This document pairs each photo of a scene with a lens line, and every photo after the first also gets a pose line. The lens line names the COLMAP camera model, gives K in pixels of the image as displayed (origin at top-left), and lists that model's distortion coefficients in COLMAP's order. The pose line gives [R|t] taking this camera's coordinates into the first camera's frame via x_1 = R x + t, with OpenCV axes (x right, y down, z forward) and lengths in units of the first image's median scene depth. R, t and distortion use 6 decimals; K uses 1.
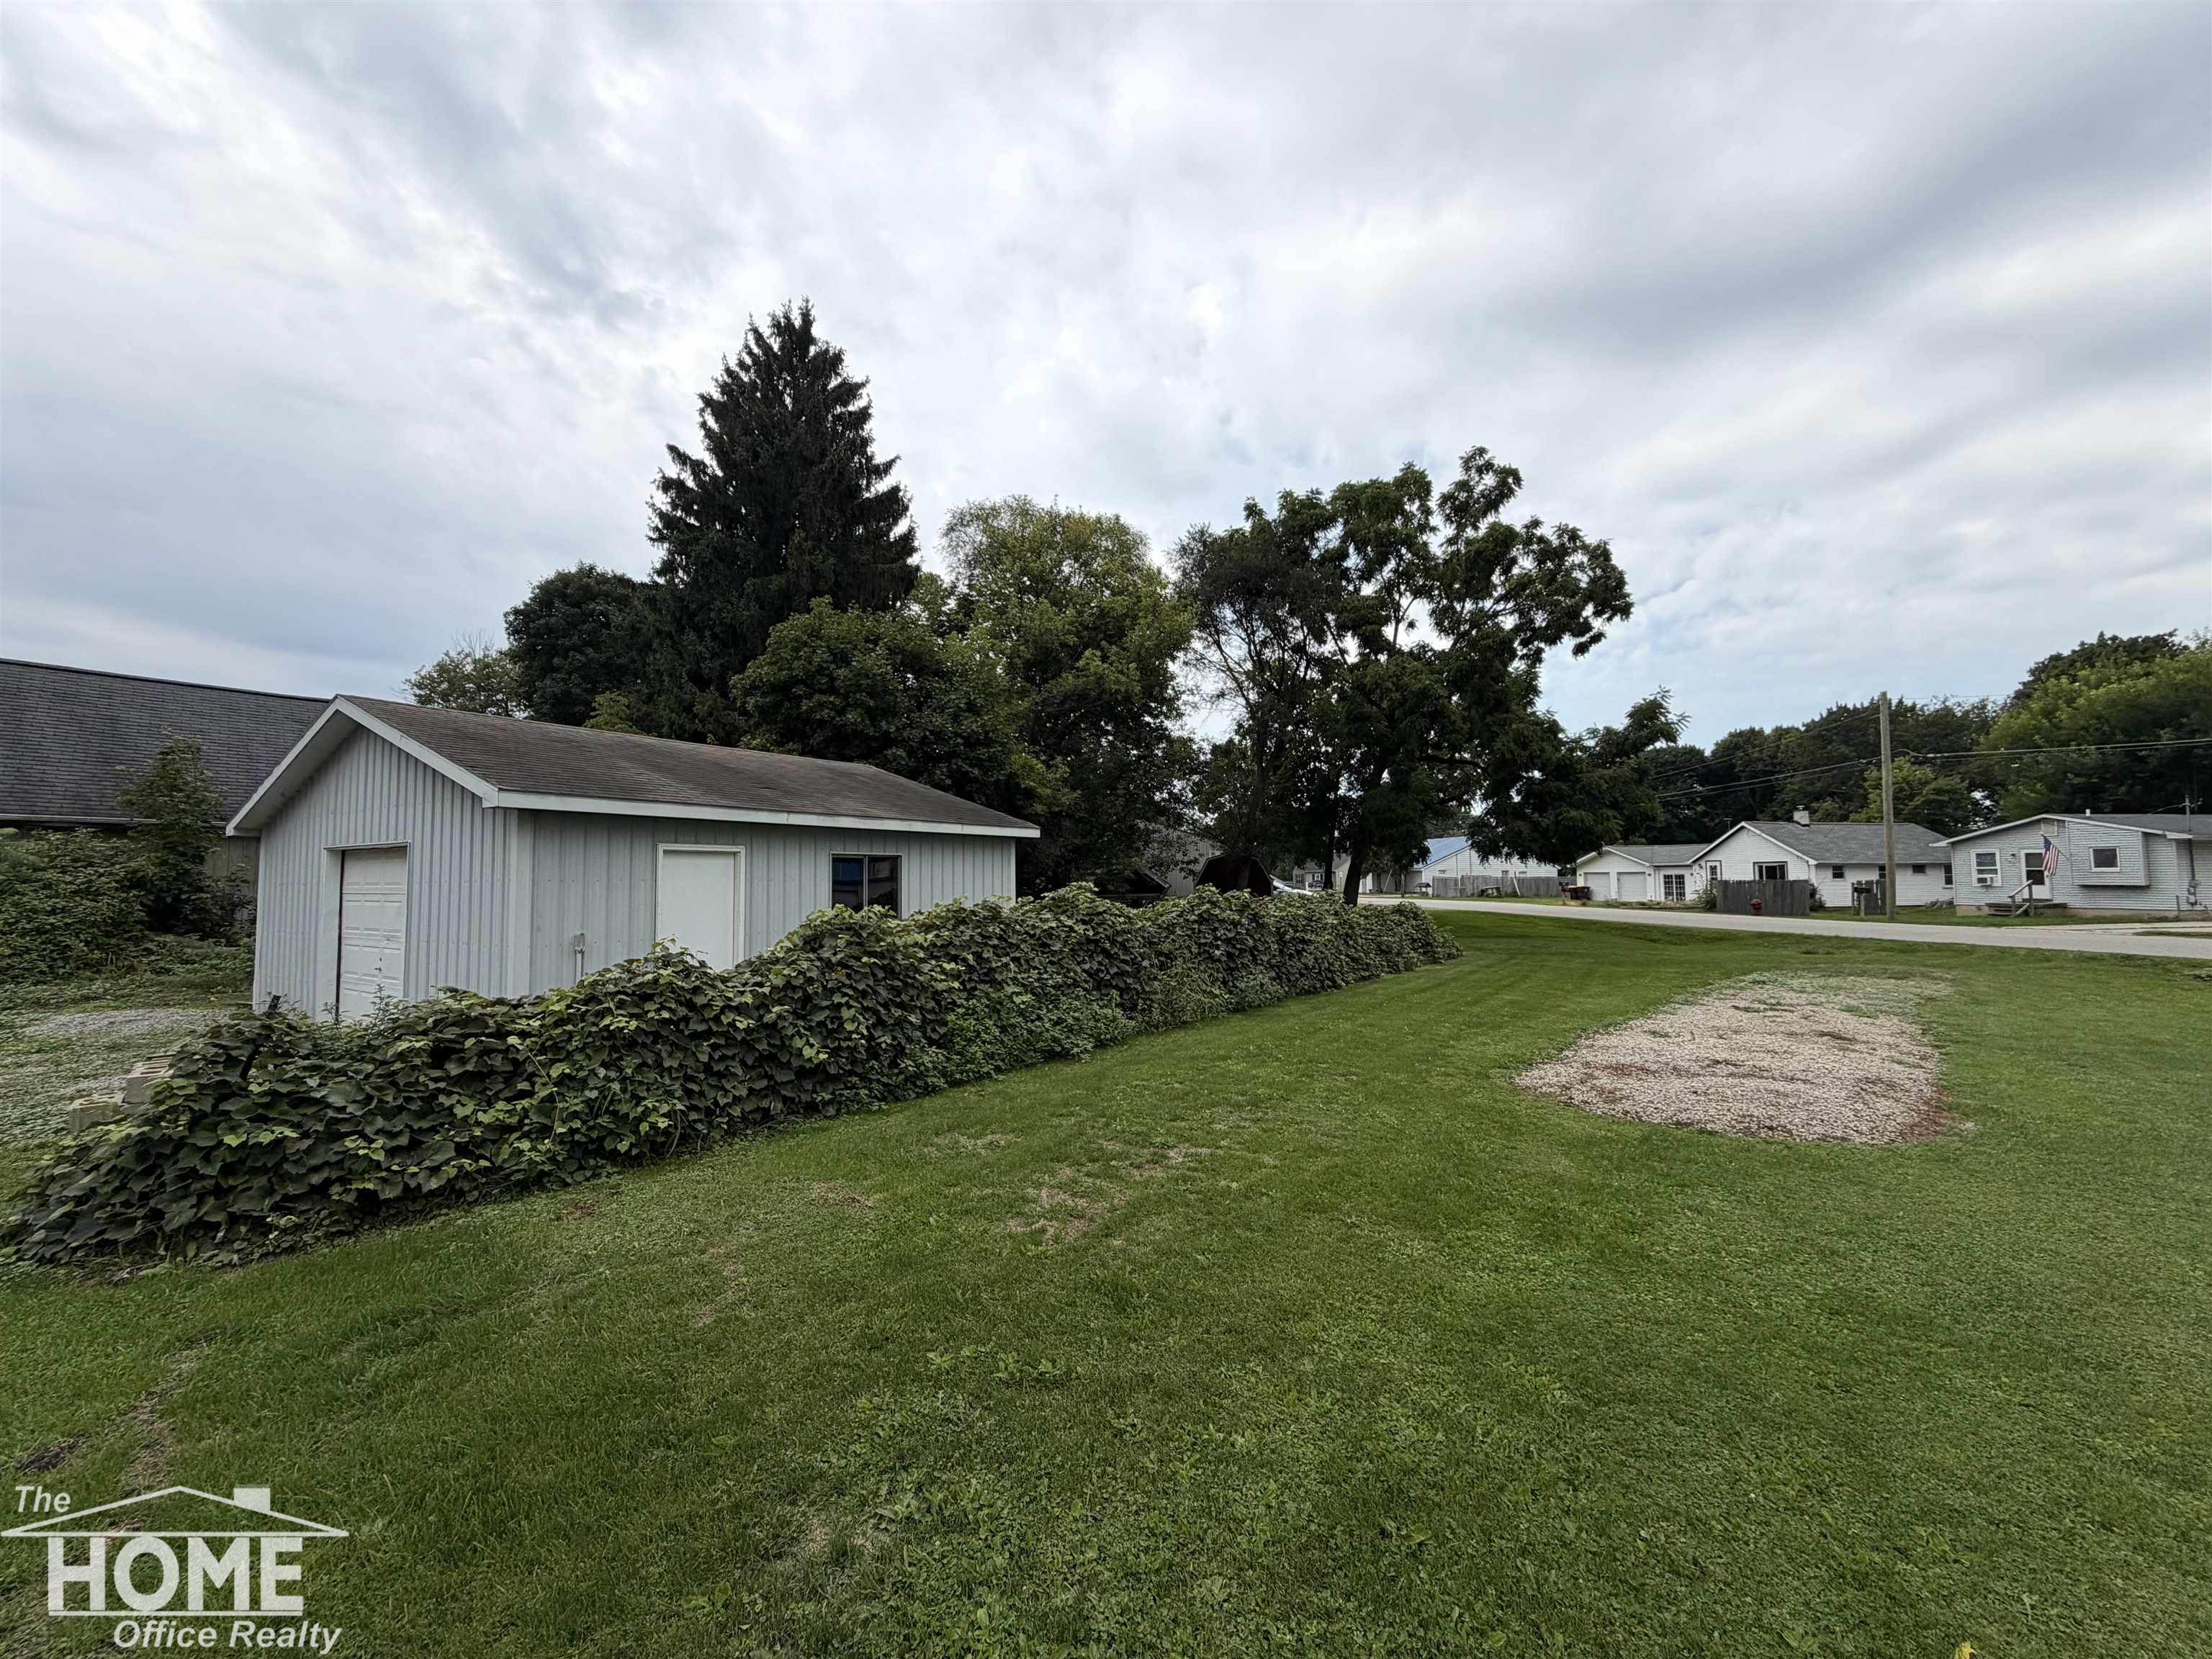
lens RADIAL K [[879.7, 0, 1108.8], [0, 879.7, 833.1], [0, 0, 1]] dist [0.000785, -0.000027]
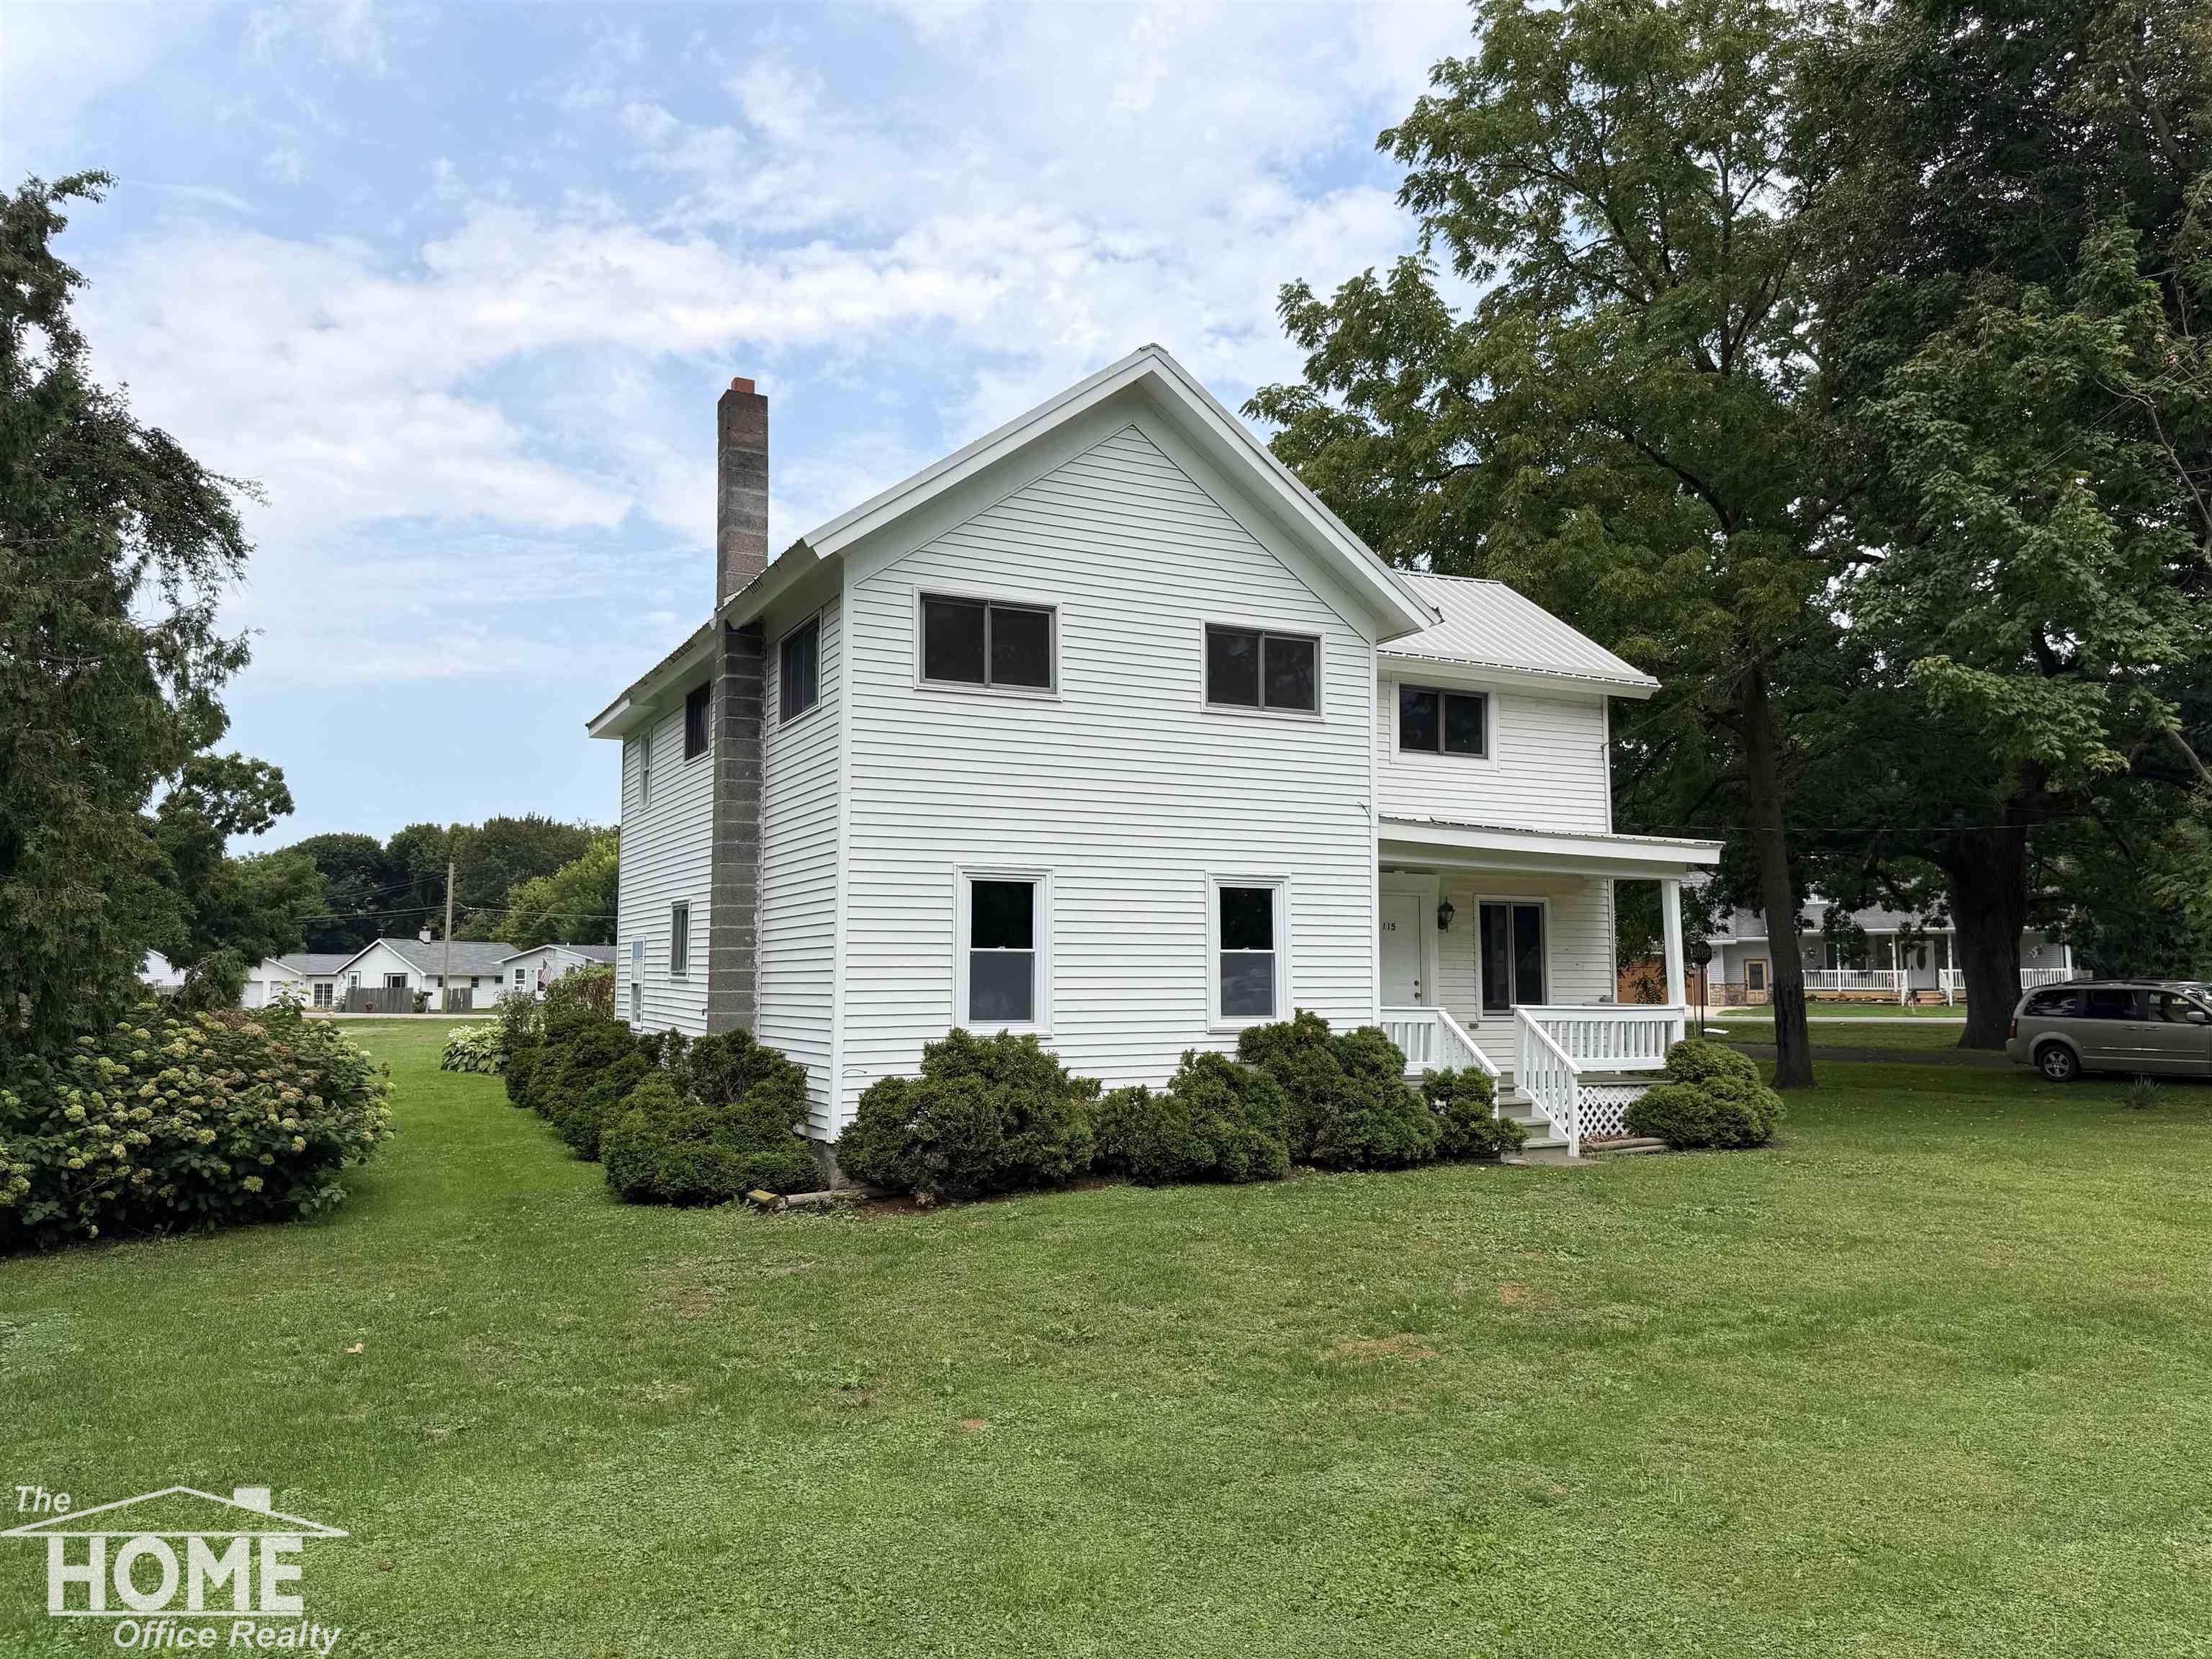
lens RADIAL K [[1556.5, 0, 1105.9], [0, 1556.5, 828.8], [0, 0, 1]] dist [-0.002131, -0.000949]
pose [[0.529838, 0.091748, 0.843122, -0.553024], [-0.047585, 0.995781, -0.078457, -0.043556], [-0.846763, 0.001450, 0.531969, -0.966666]]
